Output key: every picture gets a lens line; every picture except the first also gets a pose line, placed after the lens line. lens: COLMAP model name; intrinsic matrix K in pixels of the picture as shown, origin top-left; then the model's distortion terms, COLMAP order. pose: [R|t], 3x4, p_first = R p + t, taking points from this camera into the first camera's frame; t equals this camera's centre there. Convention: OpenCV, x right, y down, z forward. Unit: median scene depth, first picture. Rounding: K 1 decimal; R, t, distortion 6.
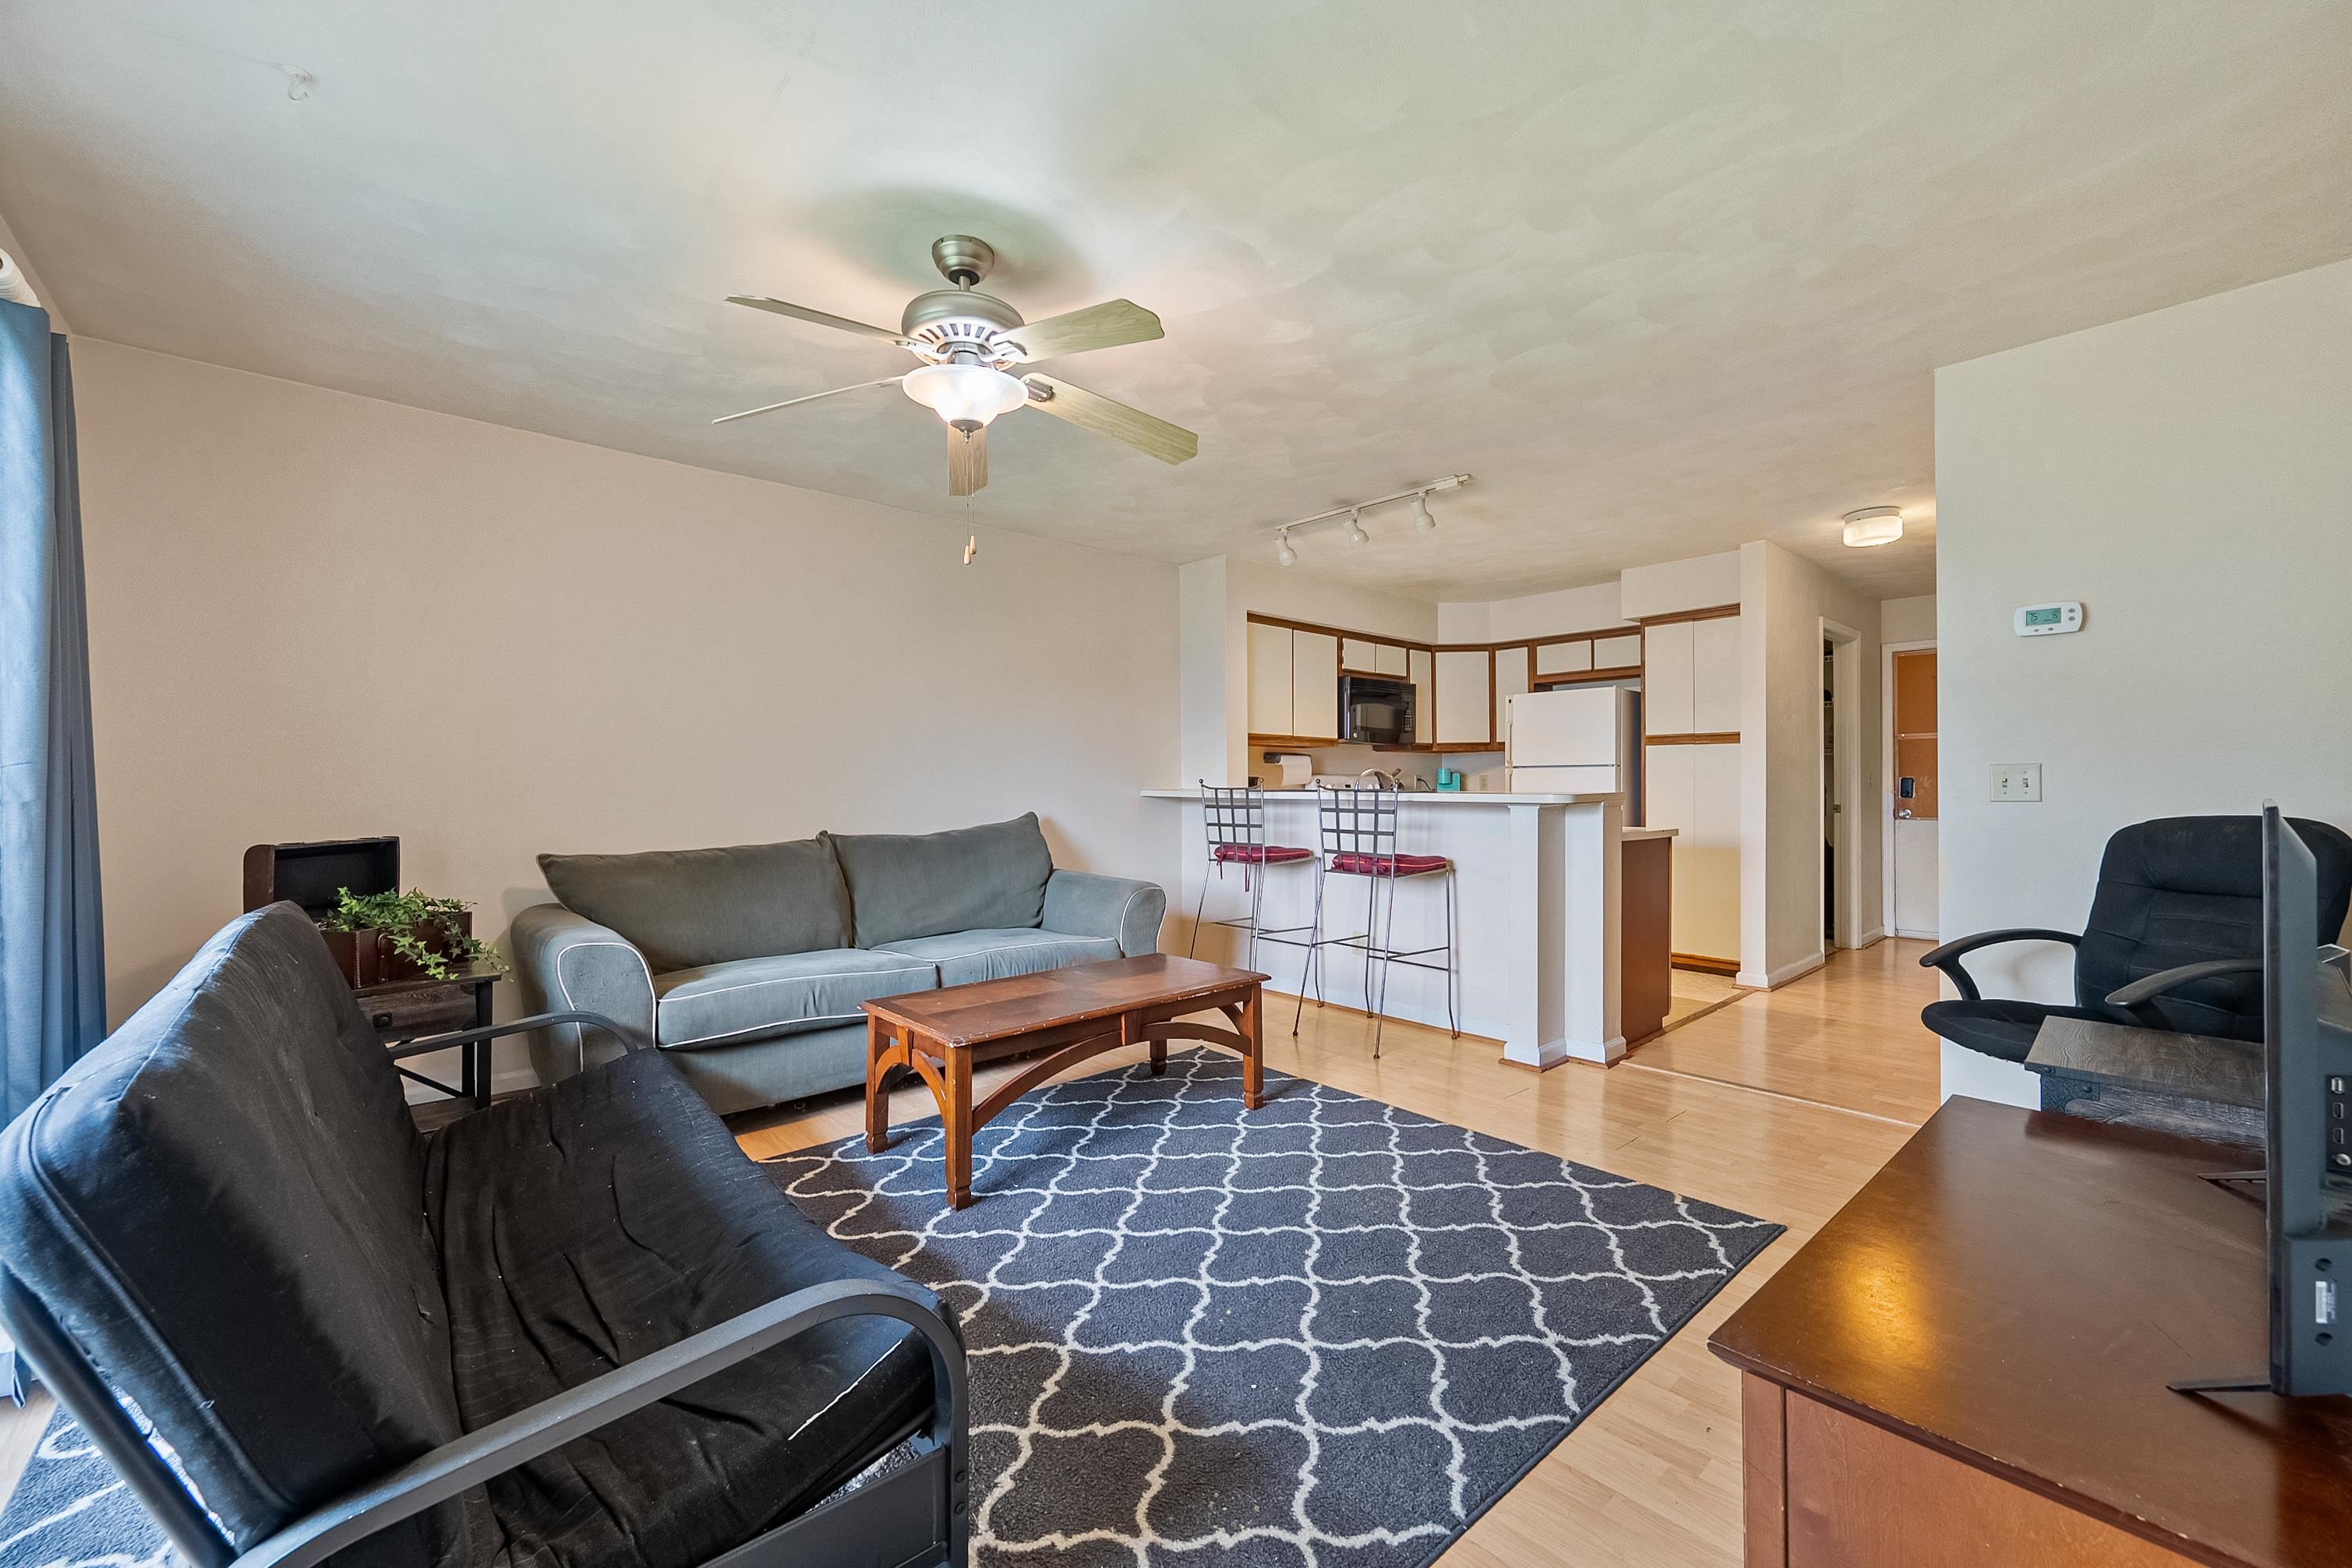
lens RADIAL K [[936.7, 0, 1176.0], [0, 936.7, 784.0], [0, 0, 1]] dist [-0.001407, -0.000178]
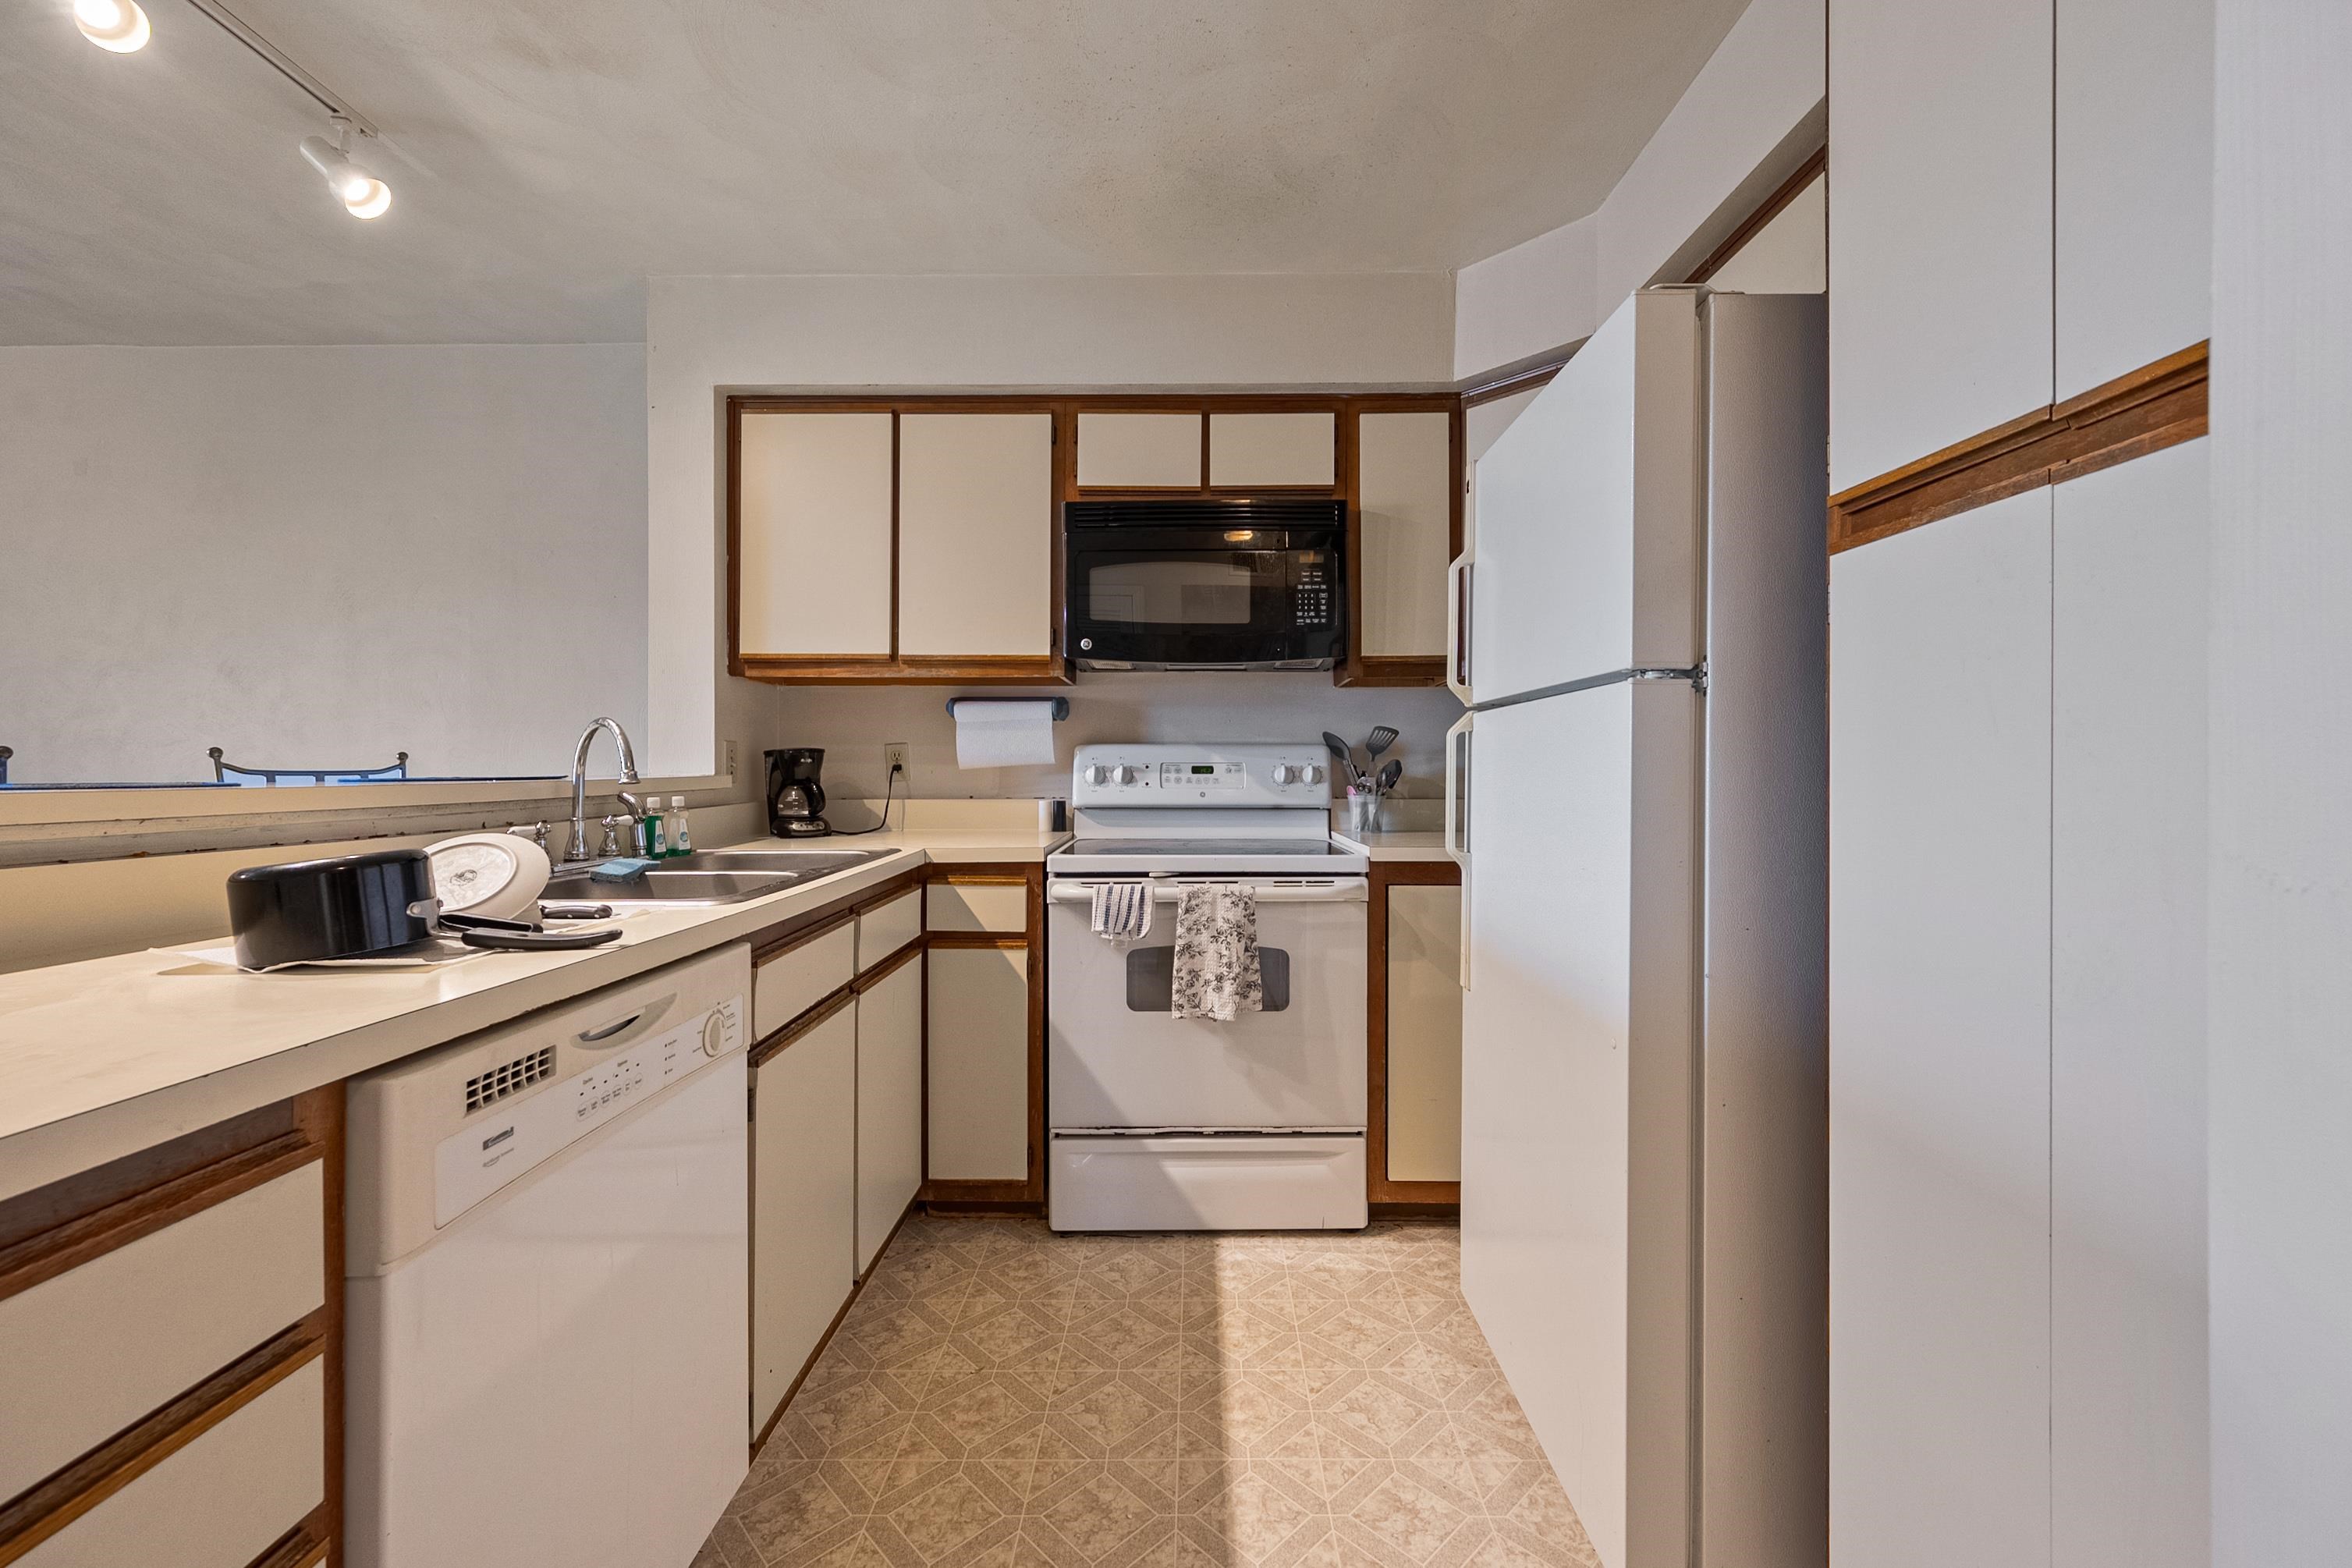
lens RADIAL K [[936.9, 0, 1173.7], [0, 936.9, 767.6], [0, 0, 1]] dist [0.000236, -0.000152]
pose [[0.737020, 0.002307, -0.675867, 0.495373], [0.000202, 0.999993, 0.003633, 0.000264], [0.675871, -0.002815, 0.737015, 0.724018]]
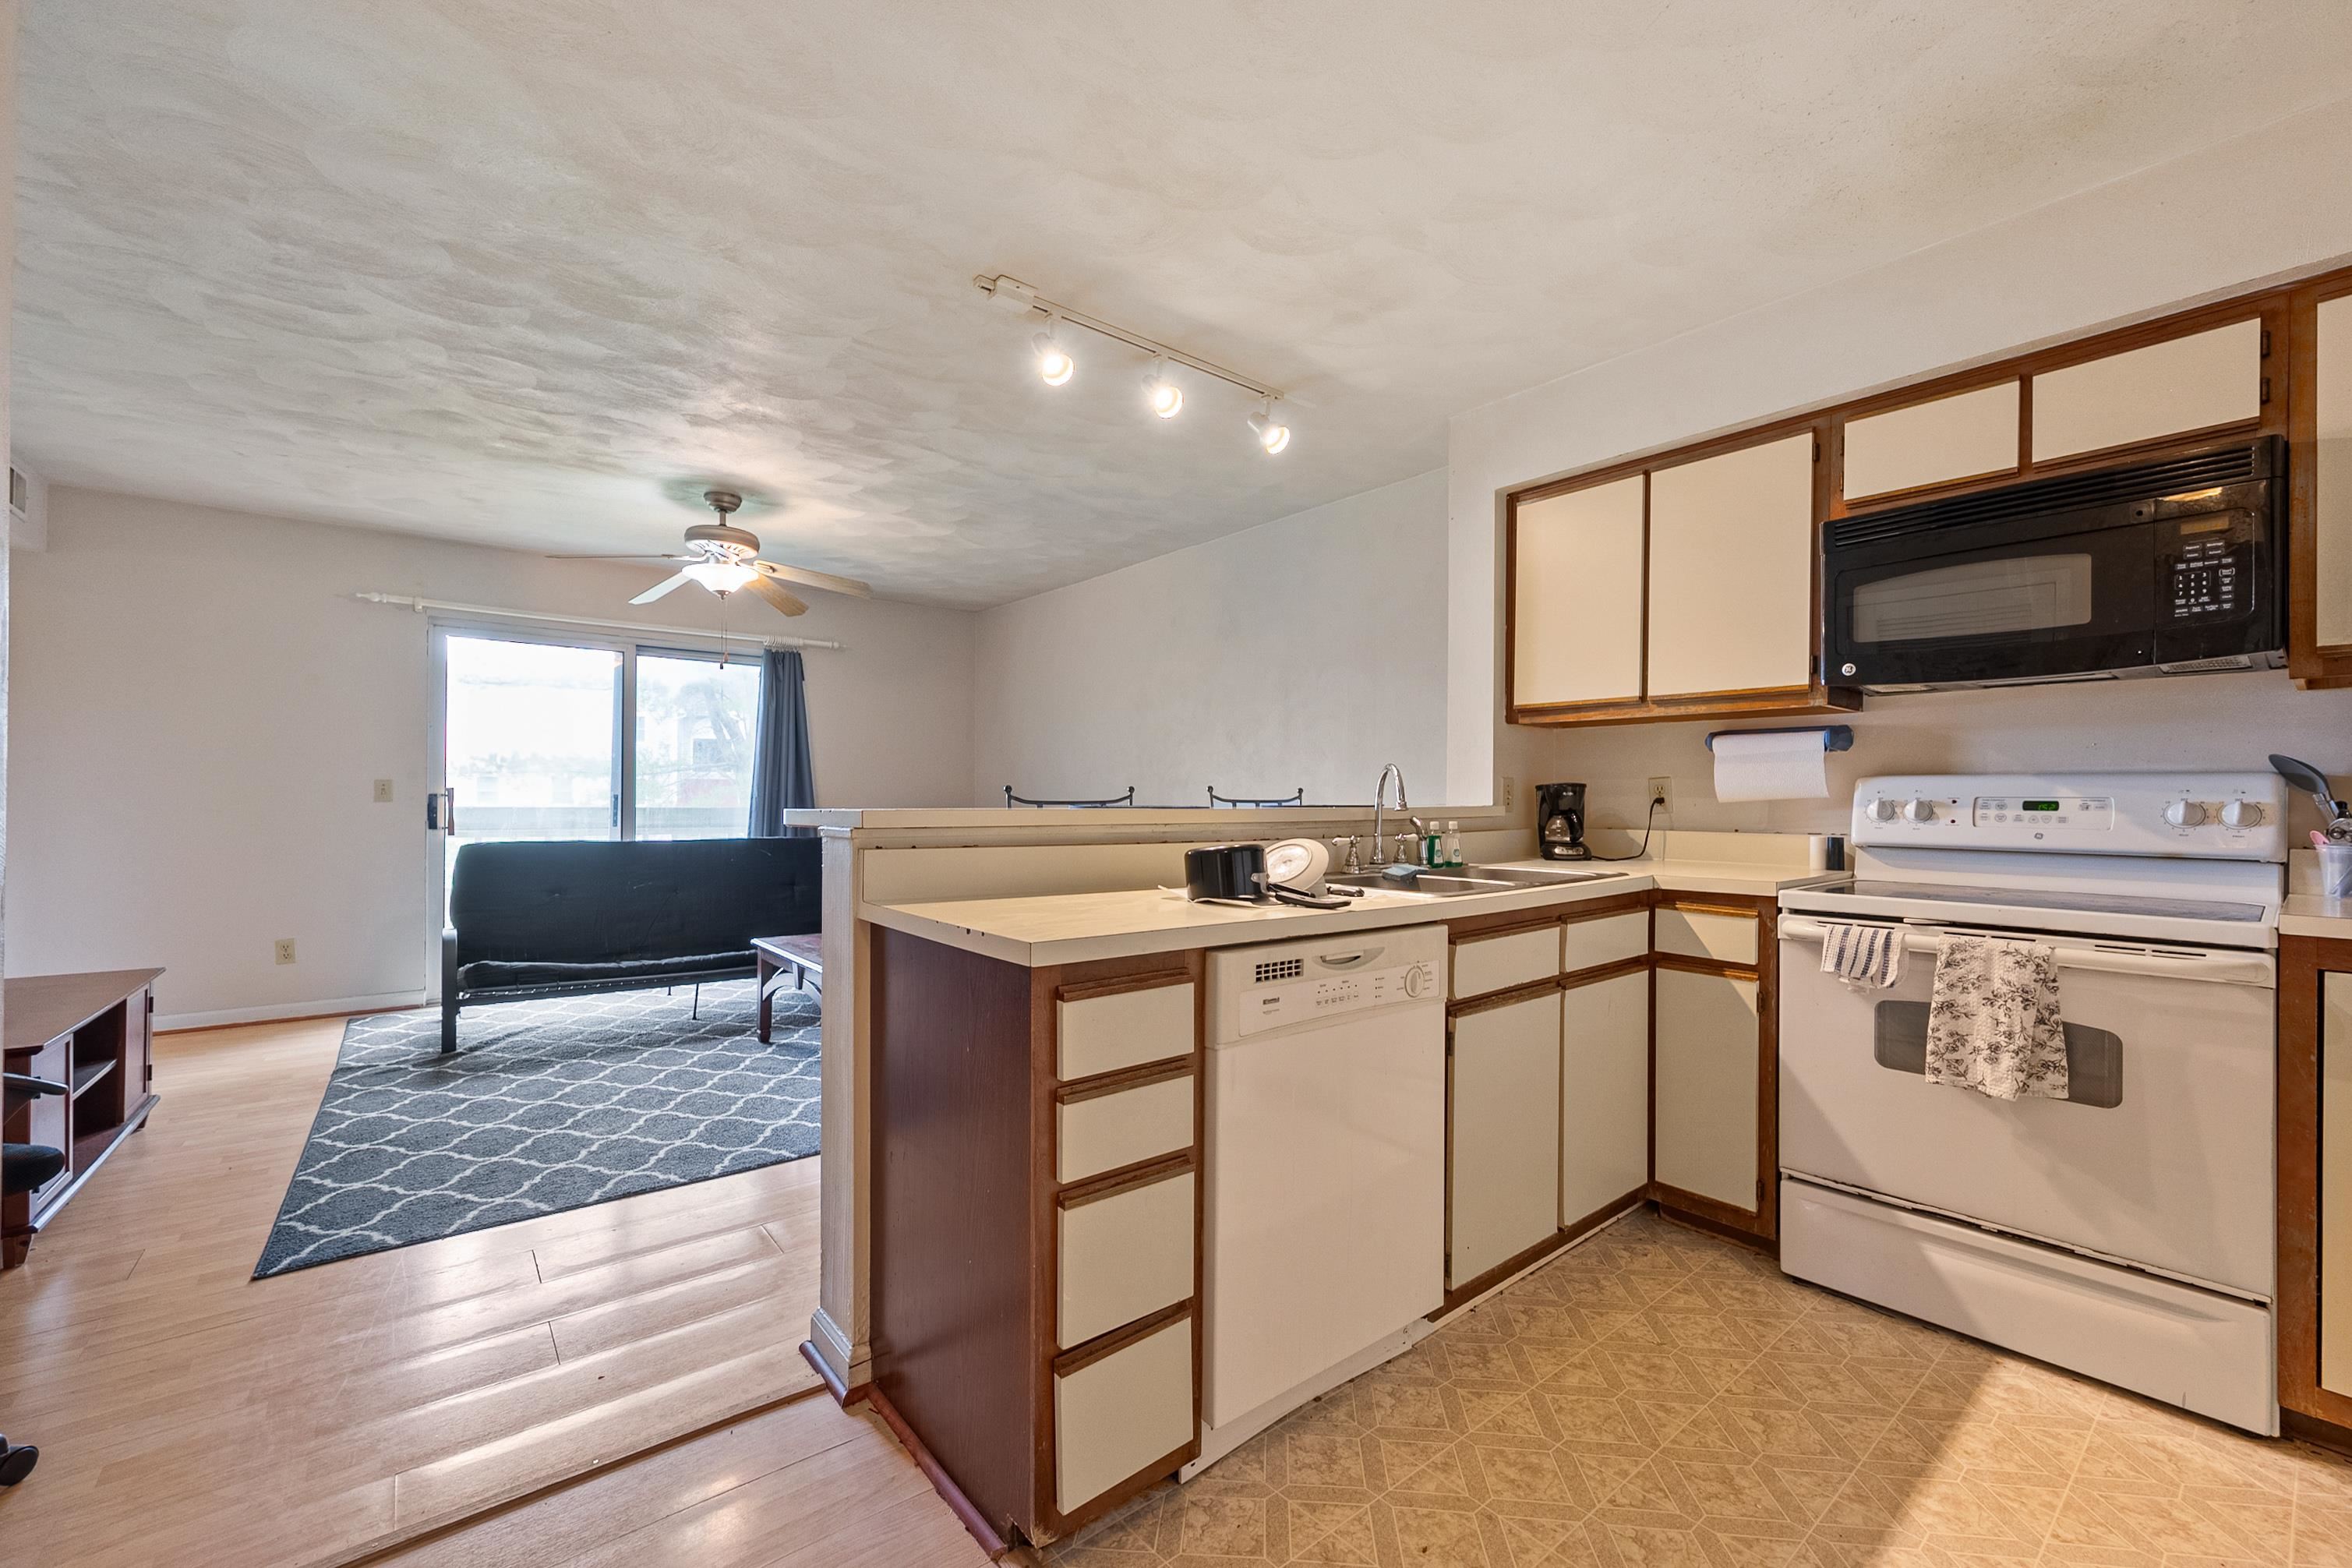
lens RADIAL K [[936.7, 0, 1176.0], [0, 936.7, 784.0], [0, 0, 1]] dist [-0.001407, -0.000178]
pose [[-0.050402, -0.011317, -0.998665, 0.583742], [-0.002957, 0.999933, -0.011182, -0.000420], [0.998725, 0.002389, -0.050432, 0.745148]]
